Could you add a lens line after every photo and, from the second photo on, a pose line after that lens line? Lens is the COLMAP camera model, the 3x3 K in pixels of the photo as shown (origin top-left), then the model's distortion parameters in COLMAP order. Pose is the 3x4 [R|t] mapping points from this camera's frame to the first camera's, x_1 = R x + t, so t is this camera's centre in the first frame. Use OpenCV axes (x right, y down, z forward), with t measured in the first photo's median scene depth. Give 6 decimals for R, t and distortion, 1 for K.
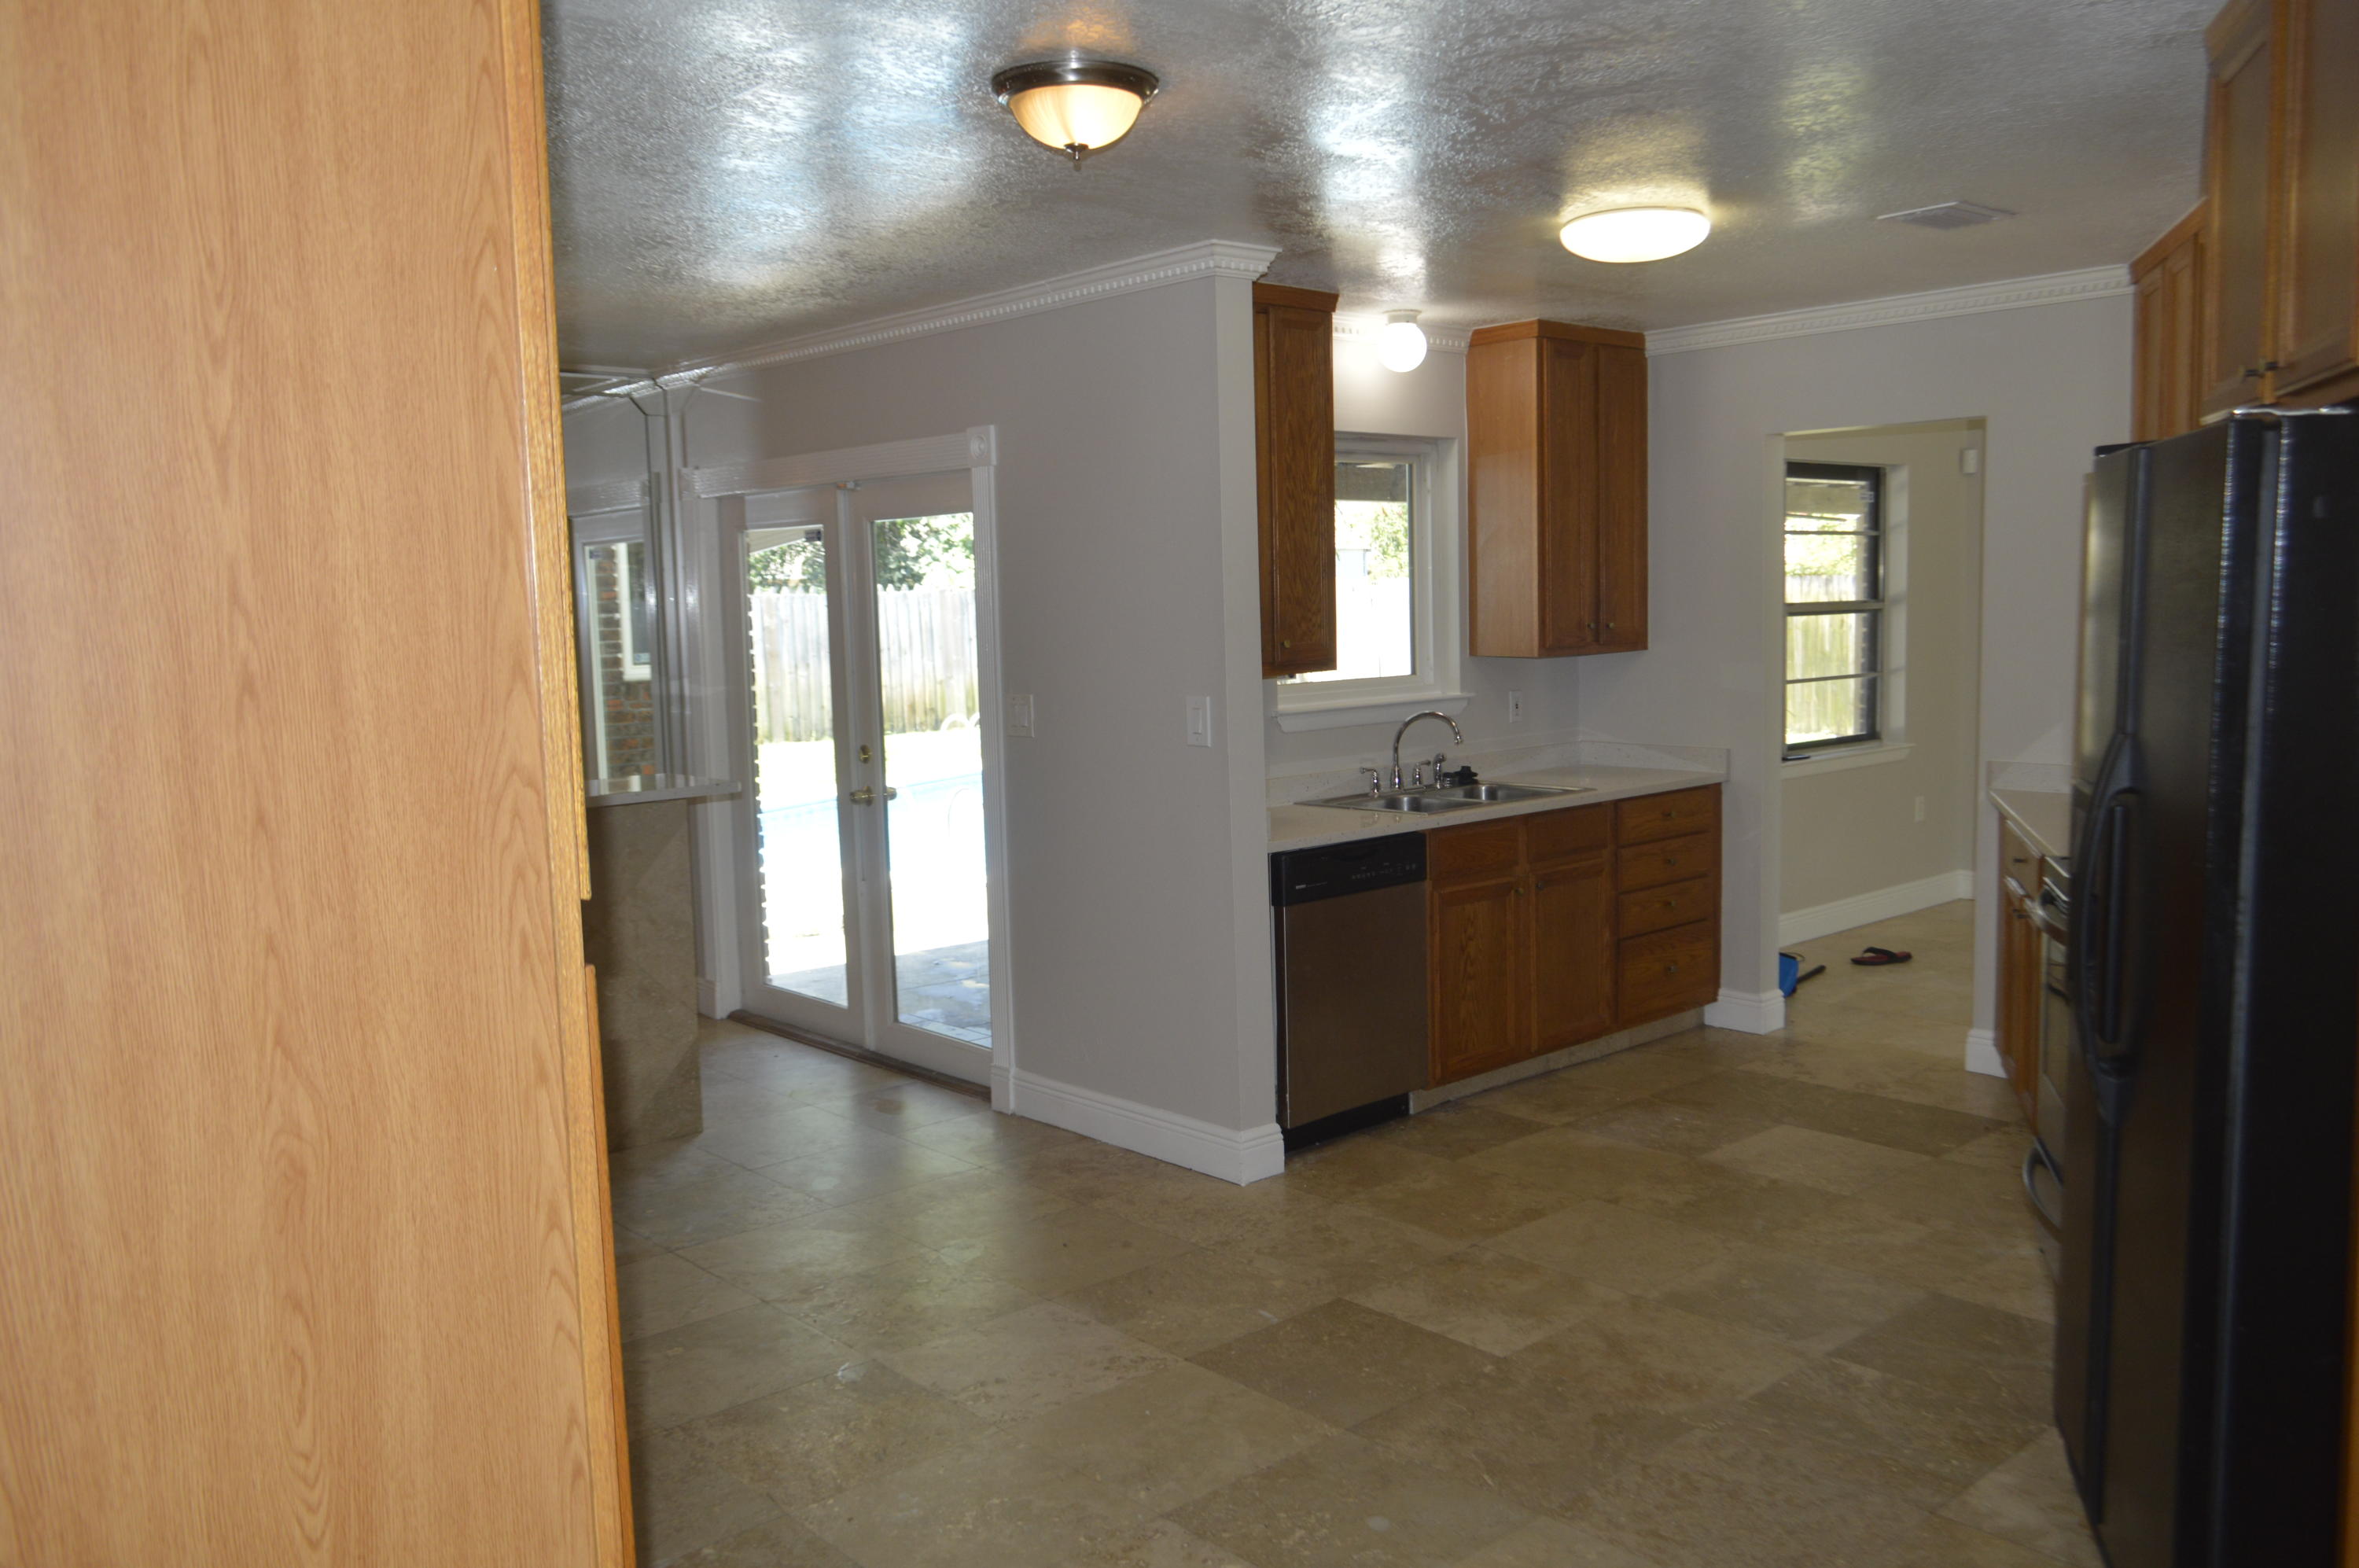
lens RADIAL K [[1859.8, 0, 1215.4], [0, 1859.8, 775.1], [0, 0, 1]] dist [-0.012774, 0.006712]
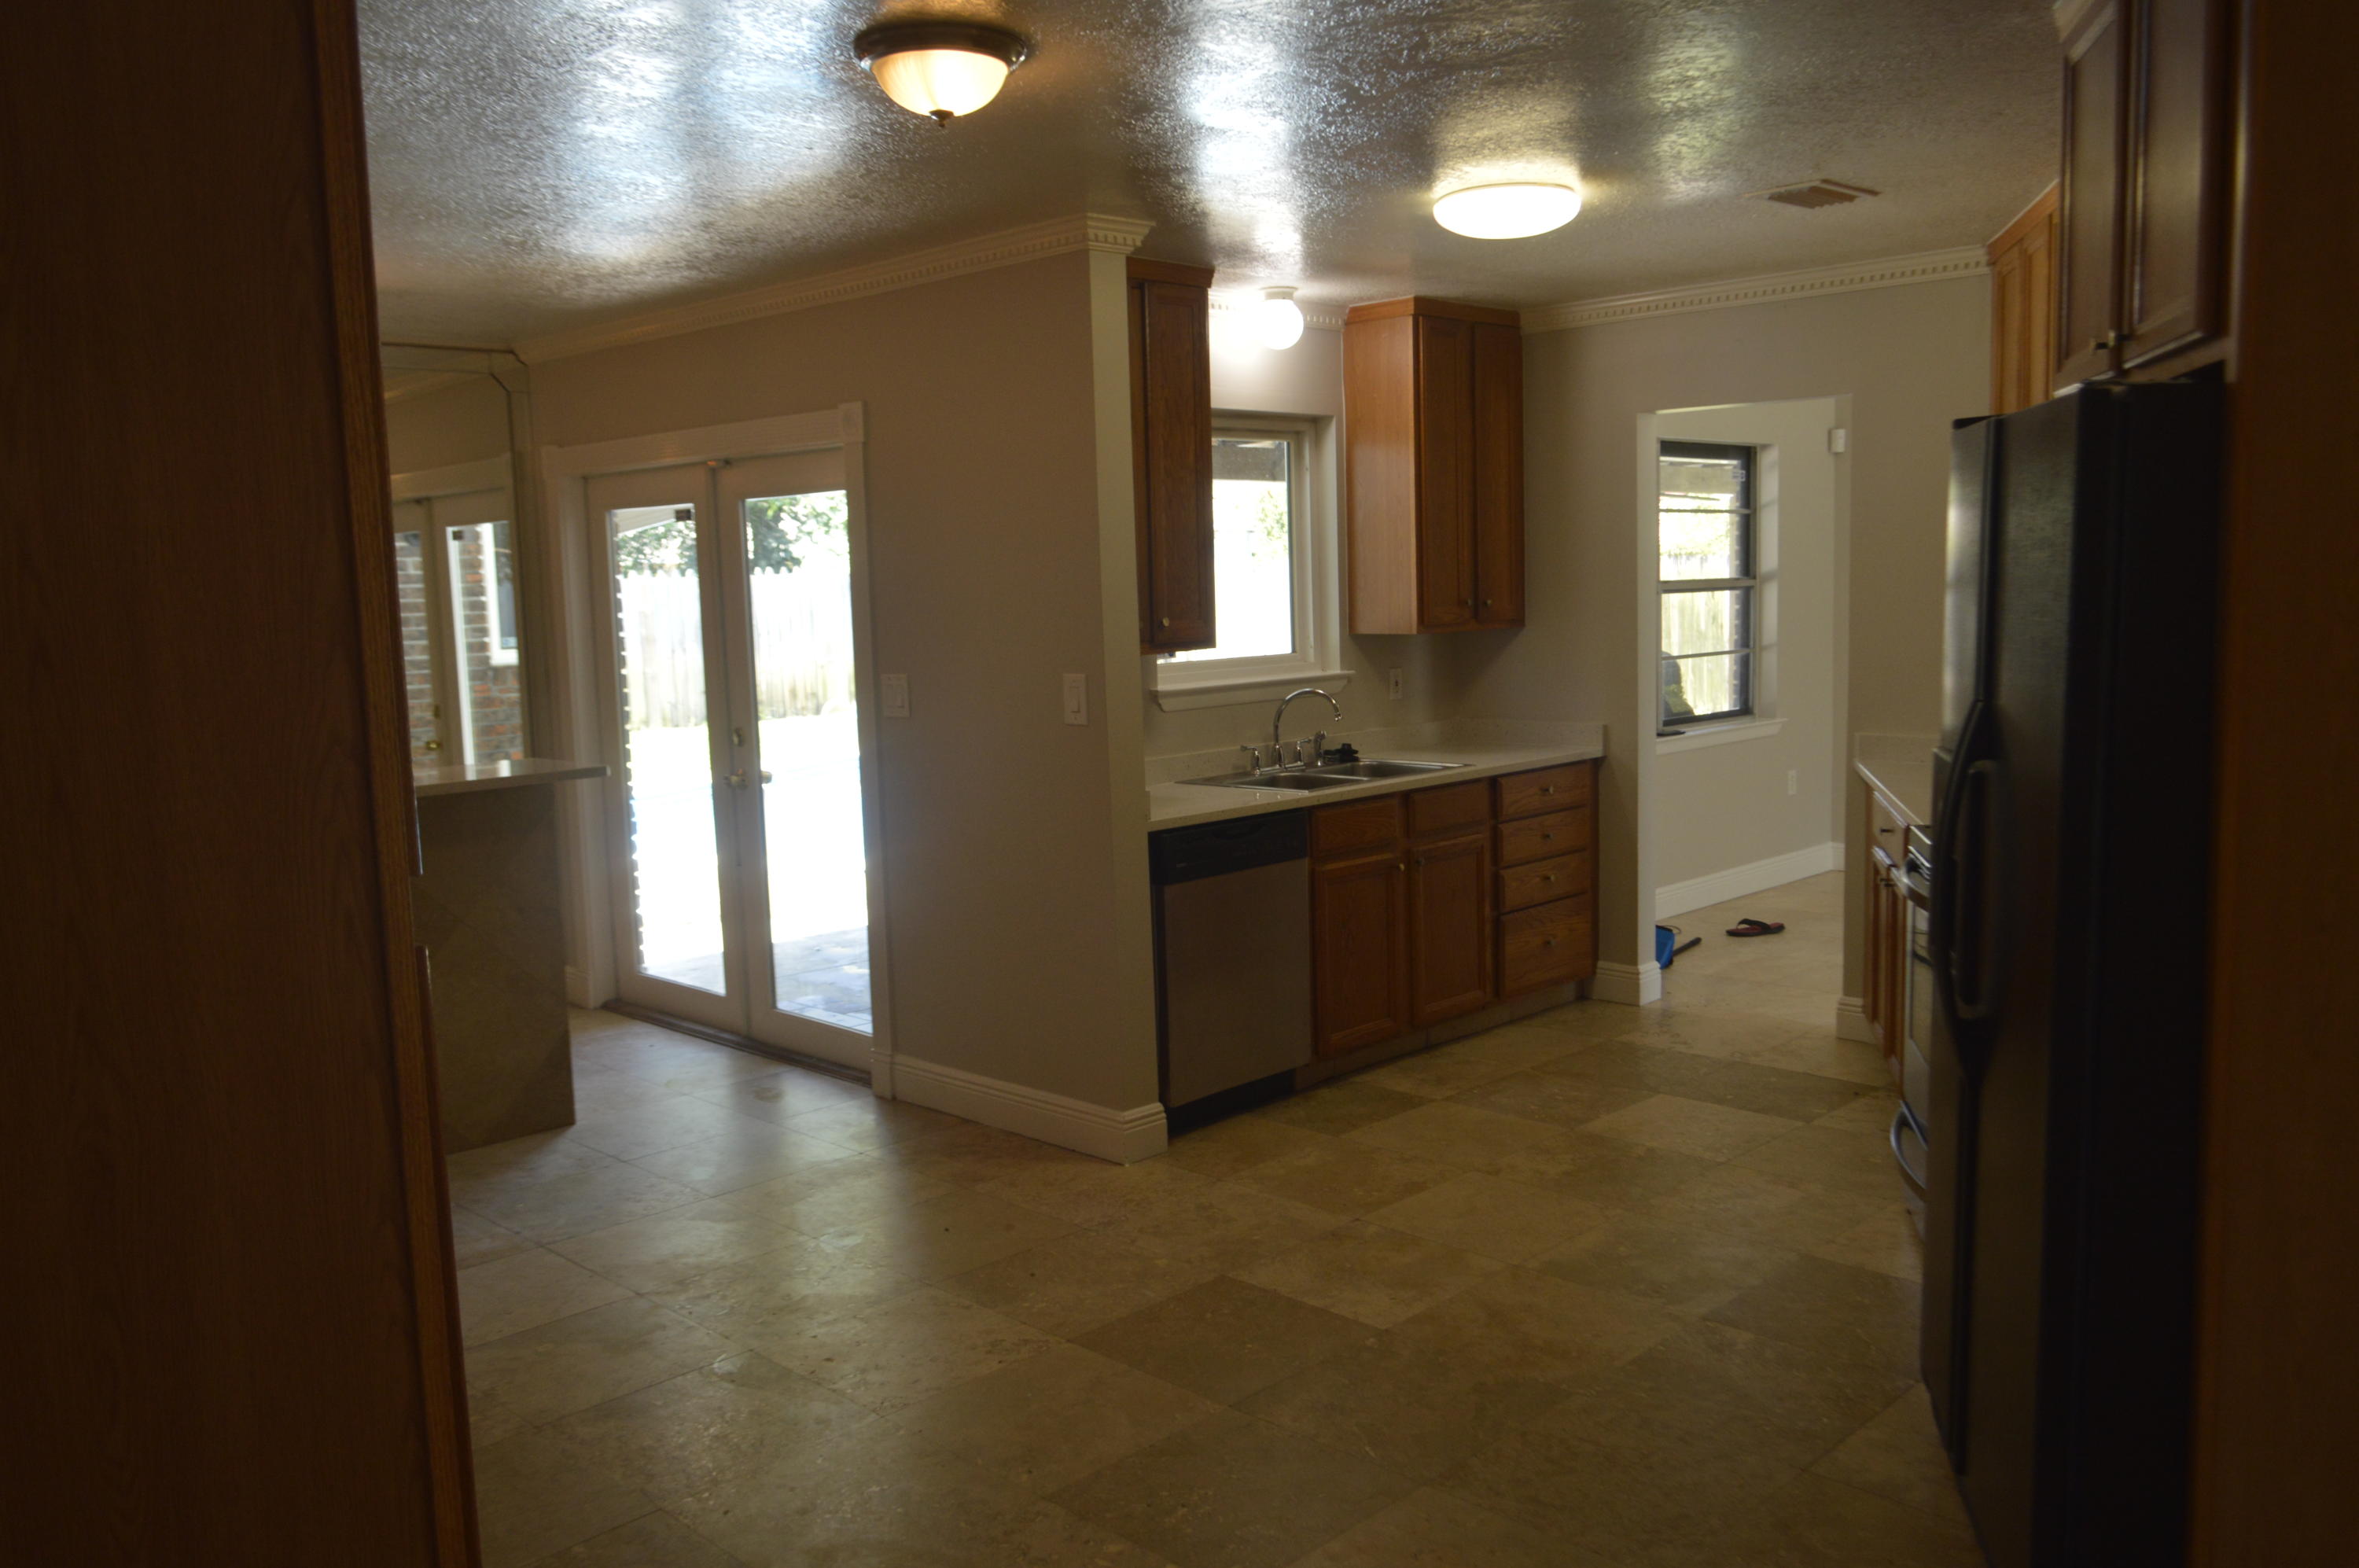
lens RADIAL K [[1859.8, 0, 1215.4], [0, 1859.8, 775.1], [0, 0, 1]] dist [-0.012774, 0.006712]
pose [[0.998115, -0.010233, 0.060511, 0.004633], [0.009672, 0.999908, 0.009556, 0.002592], [-0.060603, -0.008952, 0.998122, 0.004943]]
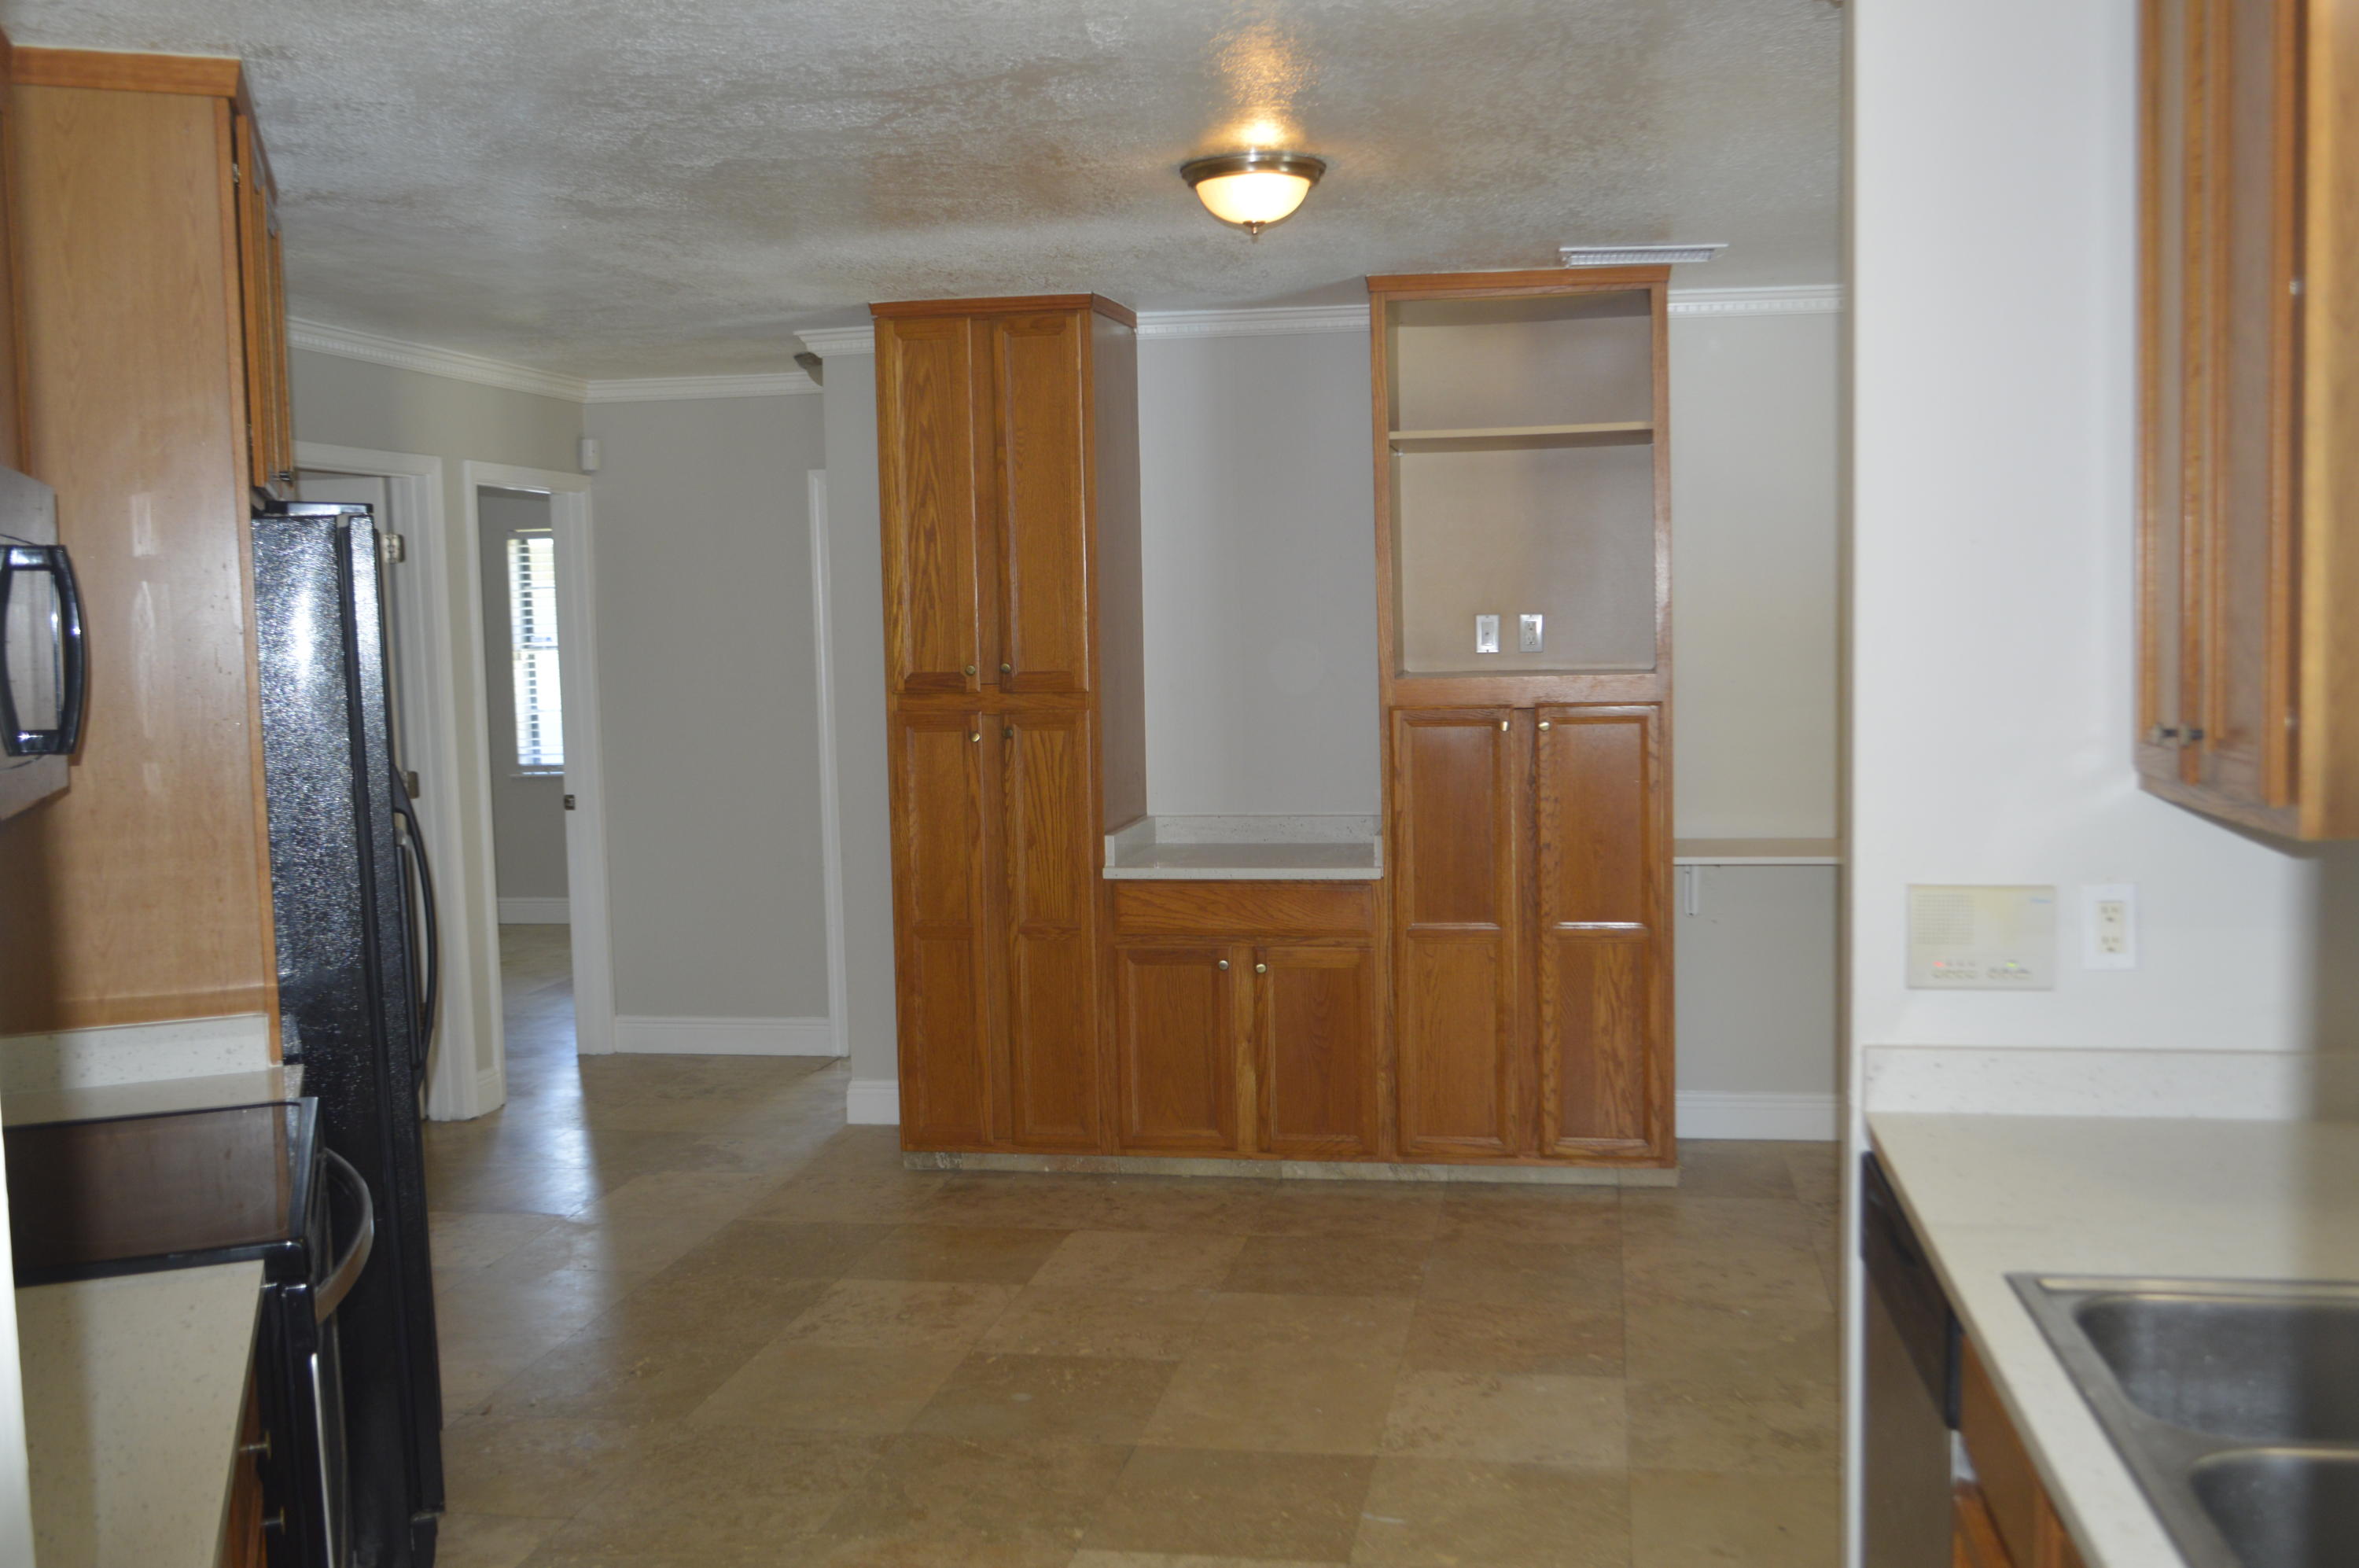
lens RADIAL K [[2217.8, 0, 1173.5], [0, 2217.8, 831.4], [0, 0, 1]] dist [-0.006263, -0.003702]
pose [[-0.803096, 0.106446, -0.586264, 0.543586], [-0.013523, 0.980404, 0.196534, -0.157759], [0.595696, 0.165764, -0.785919, 1.431208]]
